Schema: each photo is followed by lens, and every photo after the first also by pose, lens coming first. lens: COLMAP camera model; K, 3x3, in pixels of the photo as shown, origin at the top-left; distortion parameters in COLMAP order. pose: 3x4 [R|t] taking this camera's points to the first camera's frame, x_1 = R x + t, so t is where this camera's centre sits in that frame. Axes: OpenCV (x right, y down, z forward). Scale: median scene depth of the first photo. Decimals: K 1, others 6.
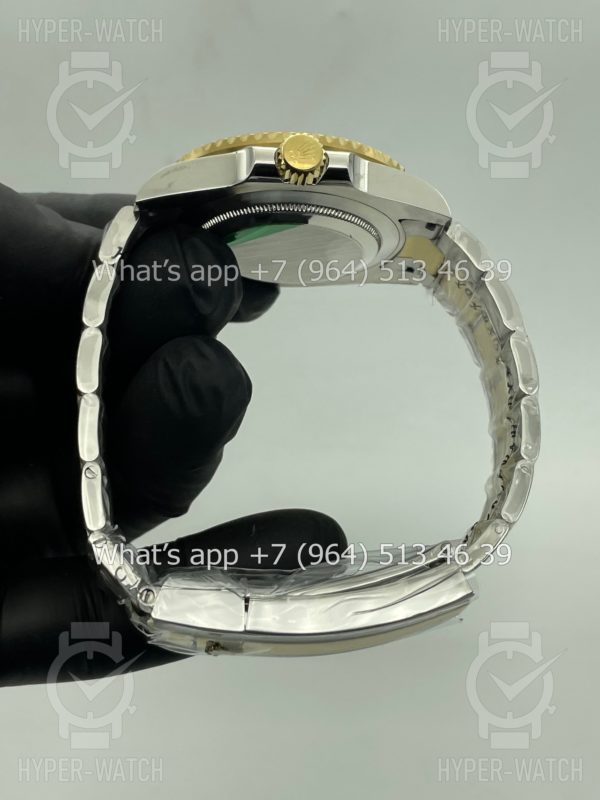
lens RADIAL K [[1200.2, 0, 298.4], [0, 1200.2, 399.0], [0, 0, 1]] dist [-0.094653, 0.000000]
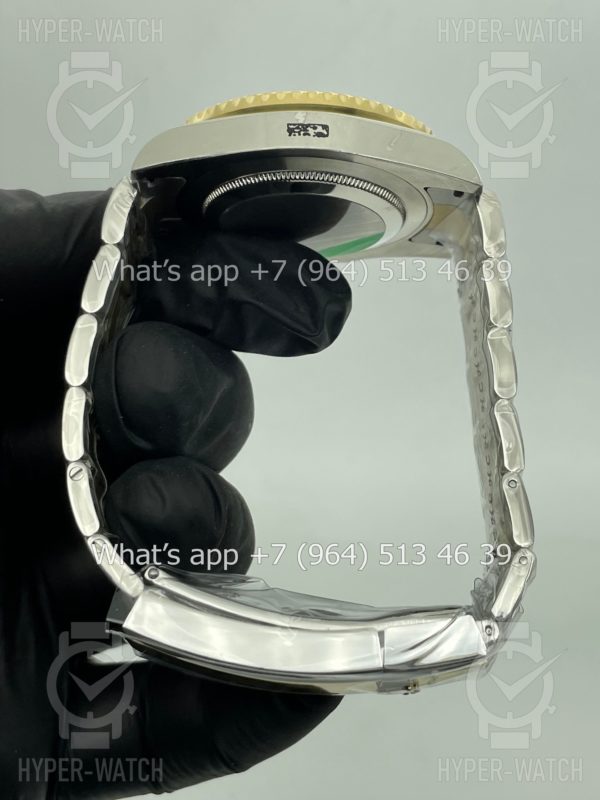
lens RADIAL K [[1200.2, 0, 300.8], [0, 1200.2, 404.9], [0, 0, 1]] dist [-0.094653, 0.000000]
pose [[0.997994, -0.003183, -0.063228, 0.048538], [0.004402, 0.999807, 0.019140, -0.005964], [0.063155, -0.019380, 0.997816, 0.104209]]
